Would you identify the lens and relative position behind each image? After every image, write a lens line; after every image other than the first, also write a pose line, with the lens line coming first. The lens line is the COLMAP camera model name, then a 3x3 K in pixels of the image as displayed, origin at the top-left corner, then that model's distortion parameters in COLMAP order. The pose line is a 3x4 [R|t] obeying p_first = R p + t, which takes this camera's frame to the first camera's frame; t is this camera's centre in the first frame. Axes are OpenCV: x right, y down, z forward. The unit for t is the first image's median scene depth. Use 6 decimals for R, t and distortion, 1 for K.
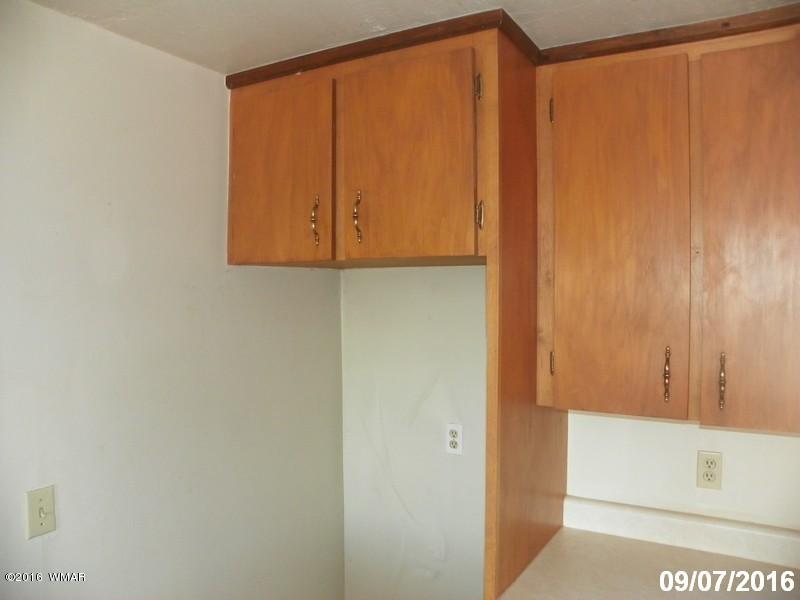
lens RADIAL K [[607.6, 0, 402.8], [0, 607.6, 295.5], [0, 0, 1]] dist [-0.158043, 0.091198]
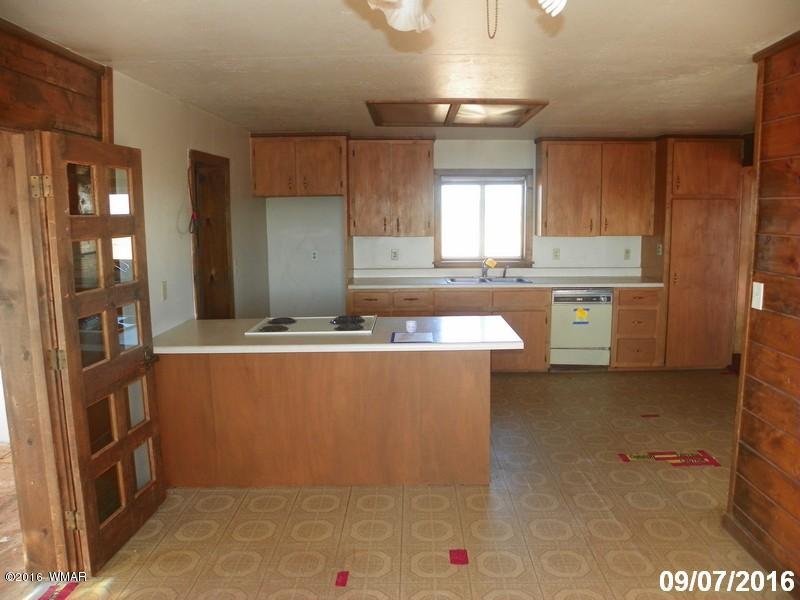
lens RADIAL K [[607.6, 0, 400.2], [0, 607.6, 300.5], [0, 0, 1]] dist [-0.158043, 0.091198]
pose [[0.865145, -0.079260, 0.495220, -1.413621], [0.014510, 0.990976, 0.133255, 0.092073], [-0.501312, -0.108099, 0.858487, -2.424156]]
